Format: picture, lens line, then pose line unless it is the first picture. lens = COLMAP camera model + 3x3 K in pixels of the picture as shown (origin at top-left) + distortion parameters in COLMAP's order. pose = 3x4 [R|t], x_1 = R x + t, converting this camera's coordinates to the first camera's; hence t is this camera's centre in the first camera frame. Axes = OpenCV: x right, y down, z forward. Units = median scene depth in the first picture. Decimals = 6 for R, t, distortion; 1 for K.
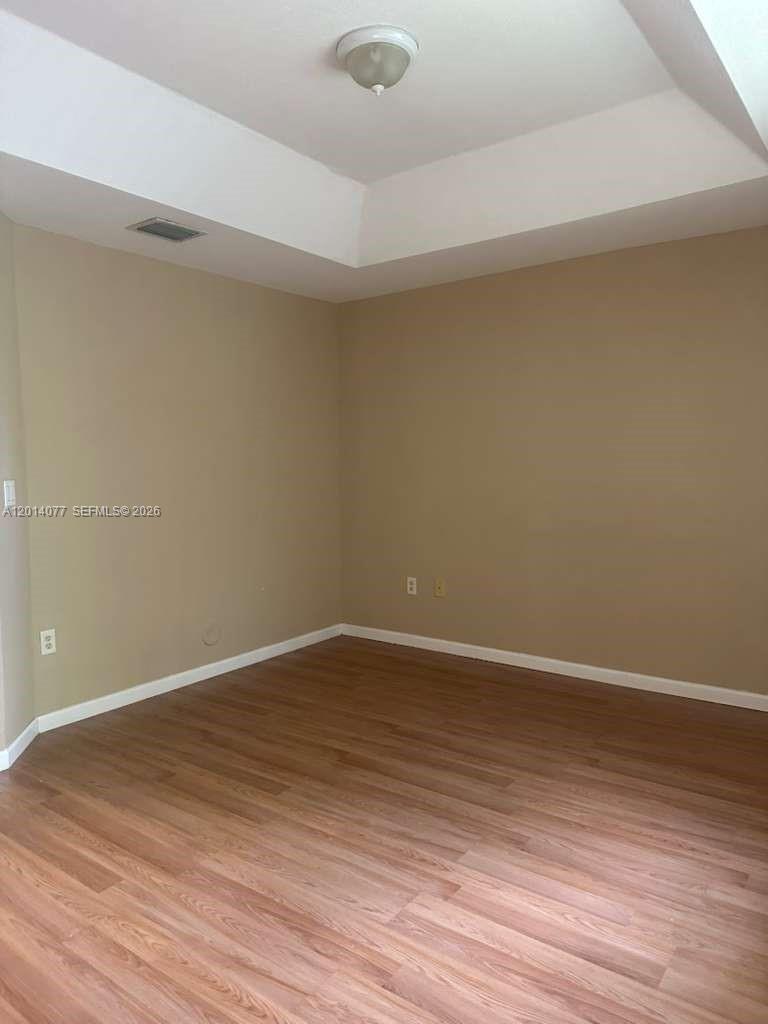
lens RADIAL K [[720.7, 0, 383.9], [0, 720.7, 512.1], [0, 0, 1]] dist [0.009152, -0.014071]
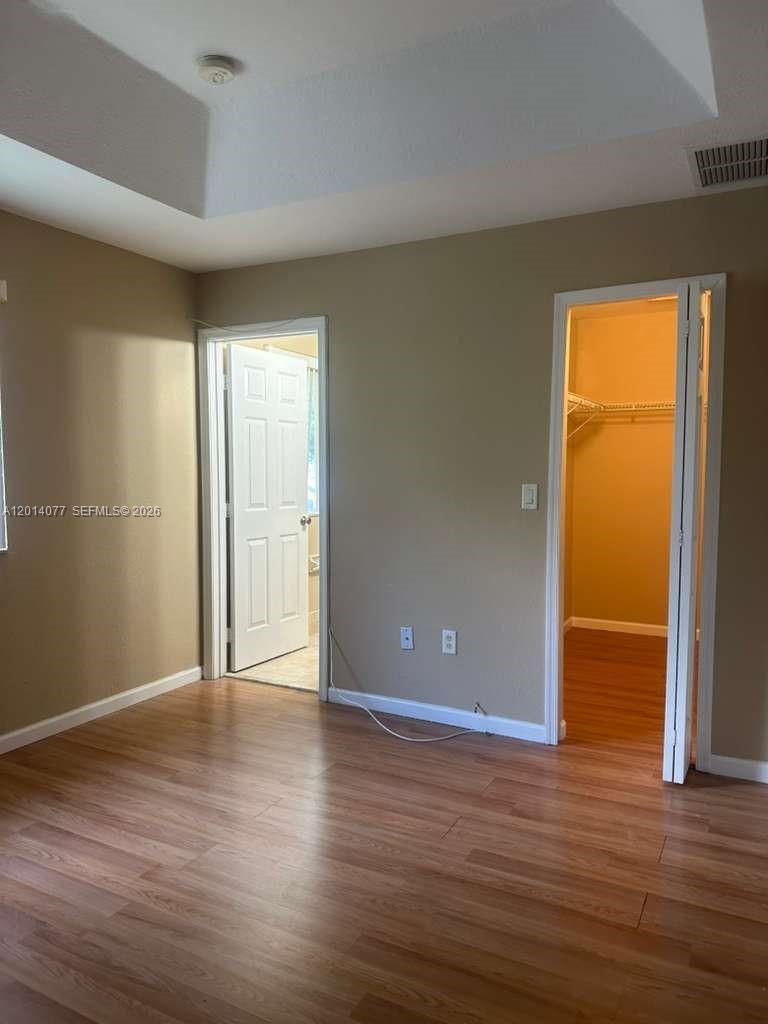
lens RADIAL K [[720.7, 0, 384.7], [0, 720.7, 512.6], [0, 0, 1]] dist [0.009152, -0.014071]
pose [[-0.989268, 0.018579, -0.144928, -0.104961], [-0.001984, 0.990084, 0.140465, -0.152667], [0.146101, 0.139245, -0.979421, 2.038568]]
